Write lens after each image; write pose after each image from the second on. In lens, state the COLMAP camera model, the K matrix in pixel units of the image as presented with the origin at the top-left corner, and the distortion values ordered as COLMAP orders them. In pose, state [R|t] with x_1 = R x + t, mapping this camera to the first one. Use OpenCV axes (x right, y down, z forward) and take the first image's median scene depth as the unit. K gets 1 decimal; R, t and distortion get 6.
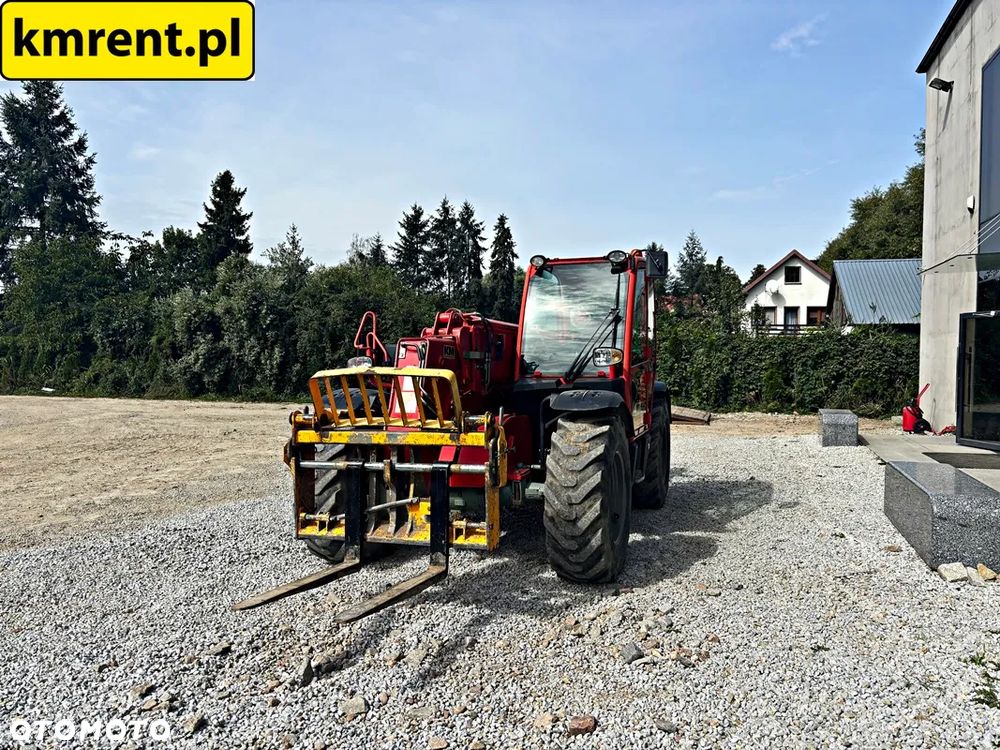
lens RADIAL K [[758.0, 0, 501.4], [0, 758.0, 372.1], [0, 0, 1]] dist [0.037595, -0.031685]
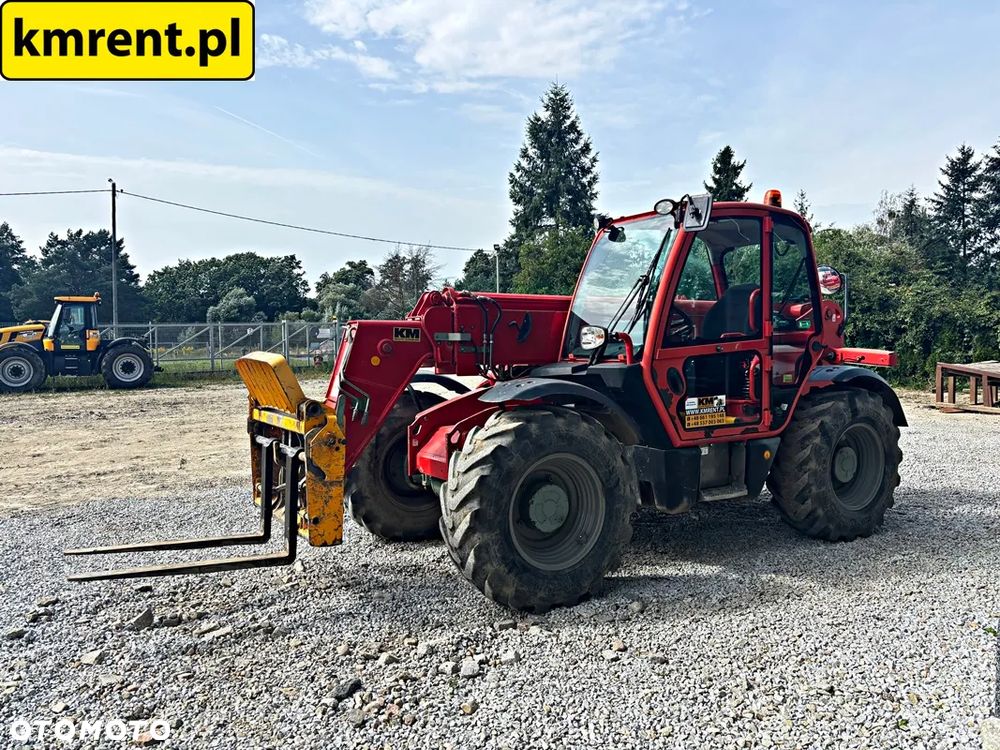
lens RADIAL K [[756.3, 0, 494.4], [0, 756.3, 357.3], [0, 0, 1]] dist [0.036914, -0.033564]
pose [[0.760519, 0.010841, -0.649225, 0.217955], [-0.000265, 0.999866, 0.016385, -0.004726], [0.649316, -0.012289, 0.760420, 0.118804]]
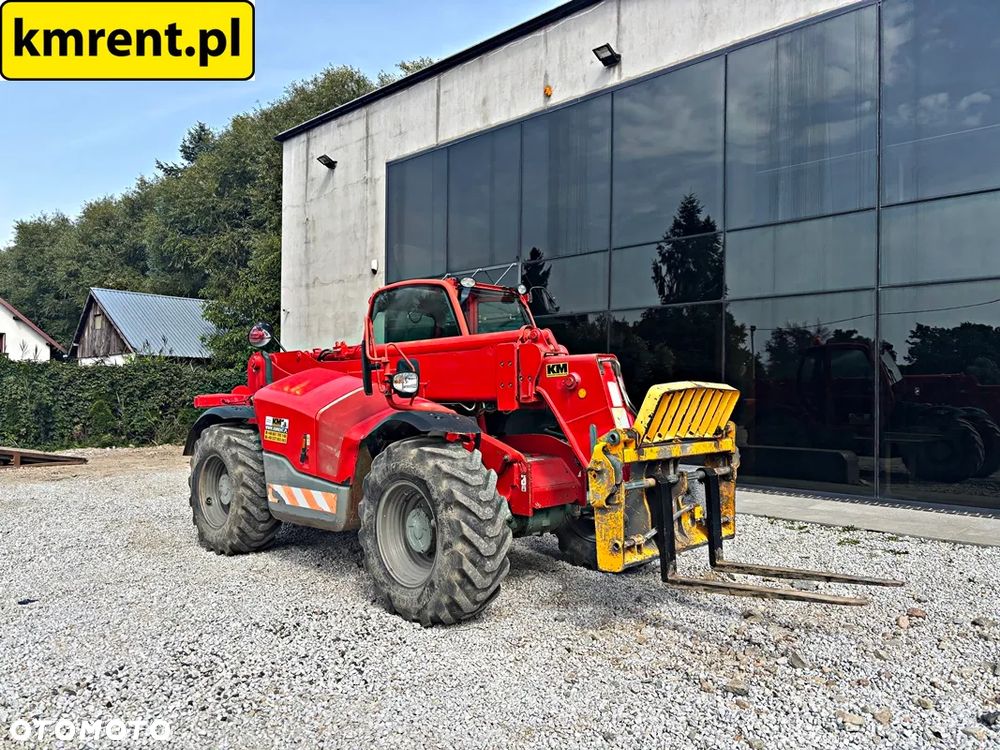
lens RADIAL K [[759.5, 0, 493.8], [0, 759.5, 380.1], [0, 0, 1]] dist [0.040650, -0.042126]
pose [[0.451749, 0.018969, 0.891943, -0.351836], [0.012424, 0.999543, -0.027550, 0.004822], [-0.892058, 0.023527, 0.451307, 0.221231]]
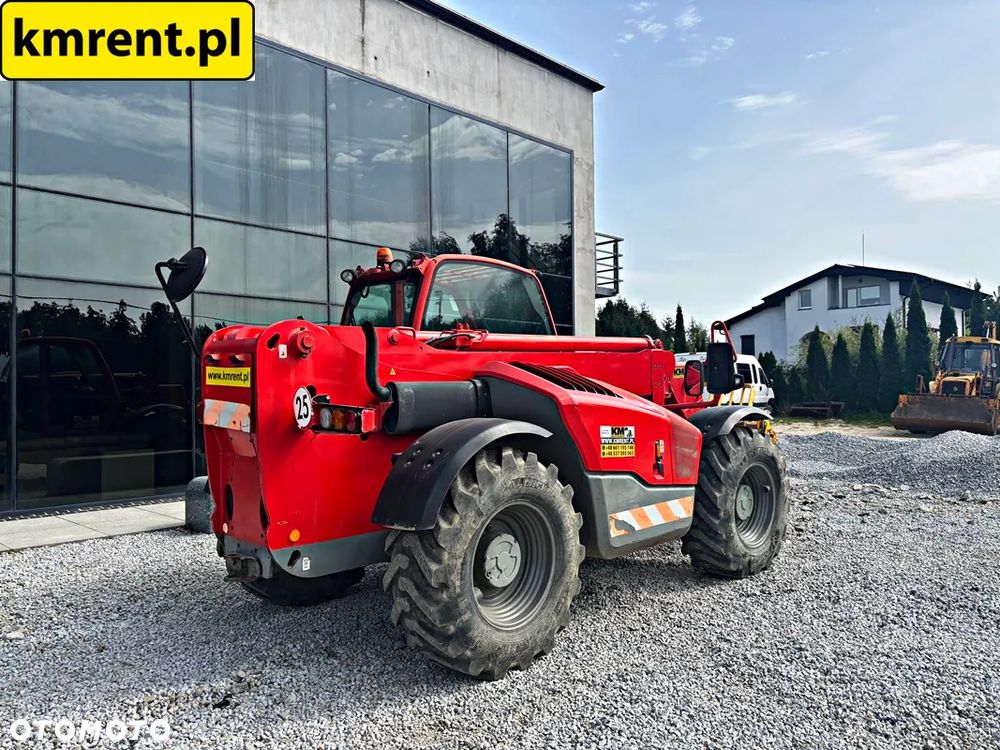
lens RADIAL K [[758.5, 0, 493.9], [0, 758.5, 377.2], [0, 0, 1]] dist [0.041627, -0.047835]
pose [[-0.900750, 0.017291, 0.433995, -0.135827], [0.021460, 0.999759, 0.004707, -0.010522], [-0.433808, 0.013554, -0.900903, 0.804000]]
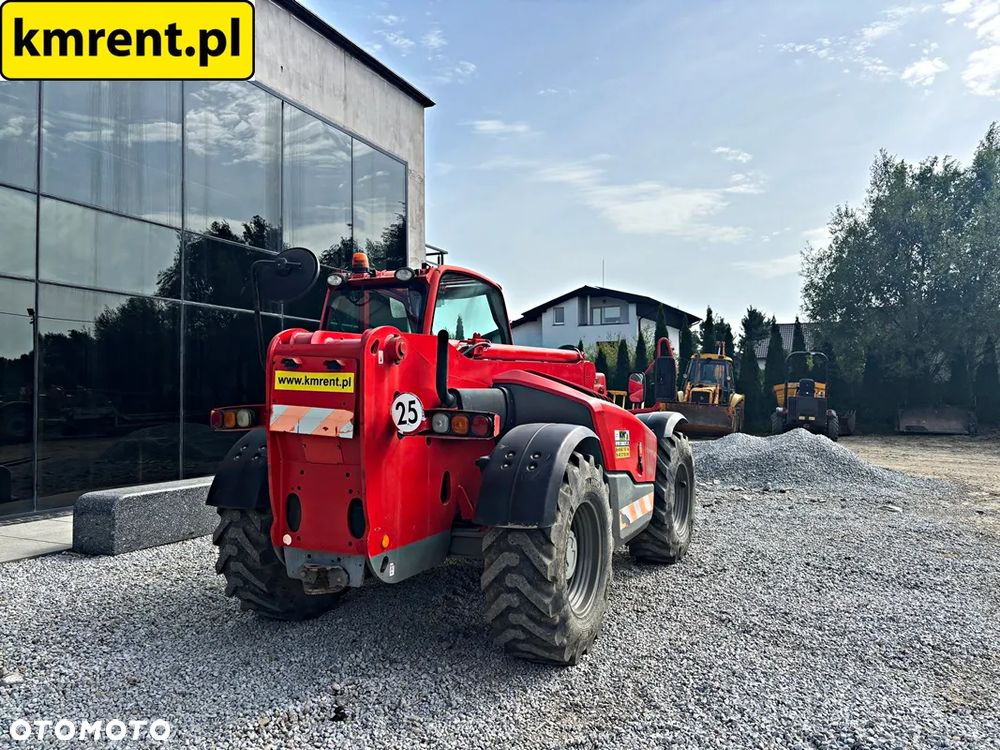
lens RADIAL K [[759.6, 0, 493.5], [0, 759.6, 372.5], [0, 0, 1]] dist [0.048541, -0.055335]
pose [[-0.993700, 0.007010, 0.111855, -0.027220], [0.006384, 0.999962, -0.005959, -0.012607], [-0.111893, -0.005208, -0.993707, 0.854657]]
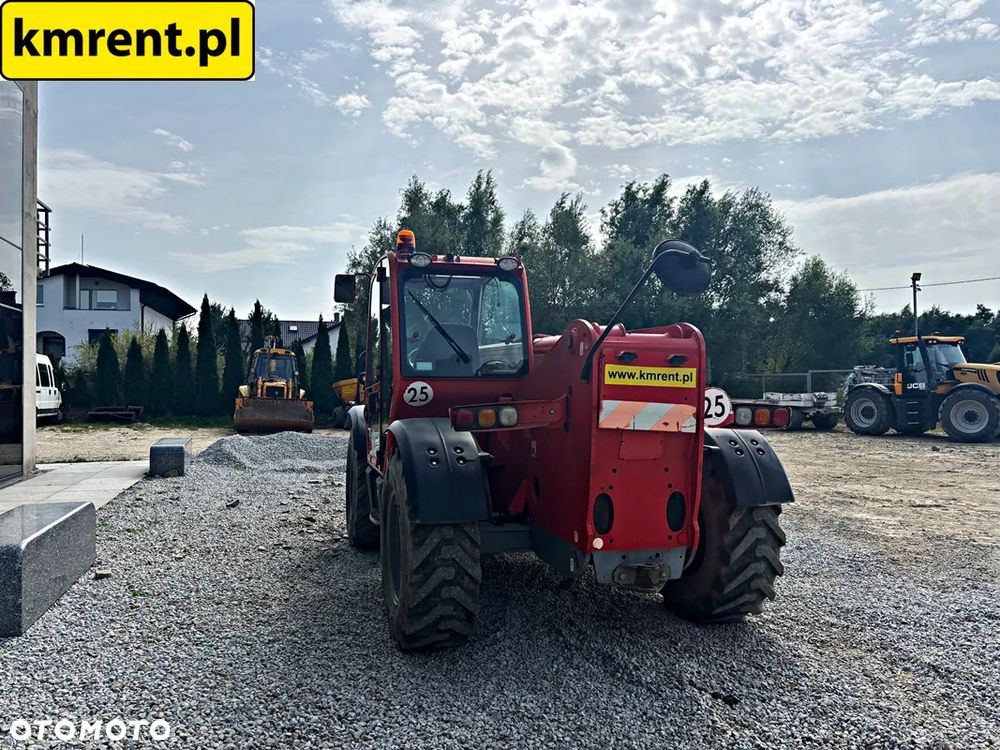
lens RADIAL K [[760.5, 0, 498.2], [0, 760.5, 369.9], [0, 0, 1]] dist [0.036650, -0.032139]
pose [[-0.823827, -0.009089, -0.566768, 0.245489], [-0.008684, 0.999956, -0.003413, -0.012282], [0.566775, 0.002110, -0.823870, 0.785013]]
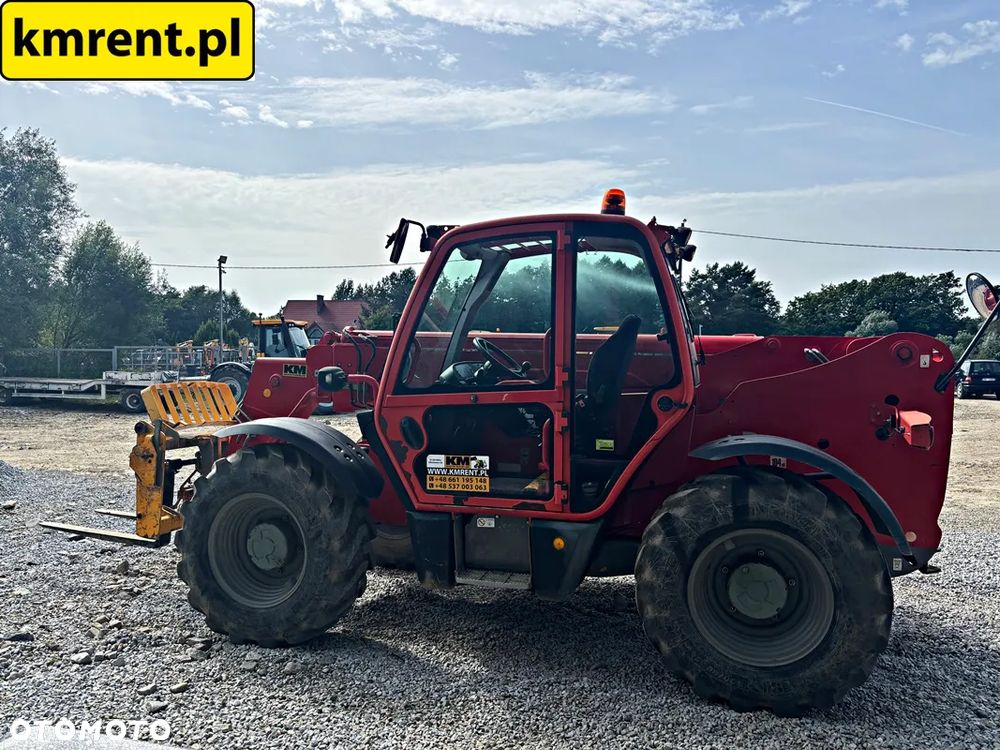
lens RADIAL K [[750.7, 0, 509.3], [0, 750.7, 352.1], [0, 0, 1]] dist [0.048868, -0.049243]
pose [[0.049110, -0.008855, -0.998754, 0.345317], [-0.026538, 0.999596, -0.010167, -0.017176], [0.998441, 0.027004, 0.048855, 0.427779]]
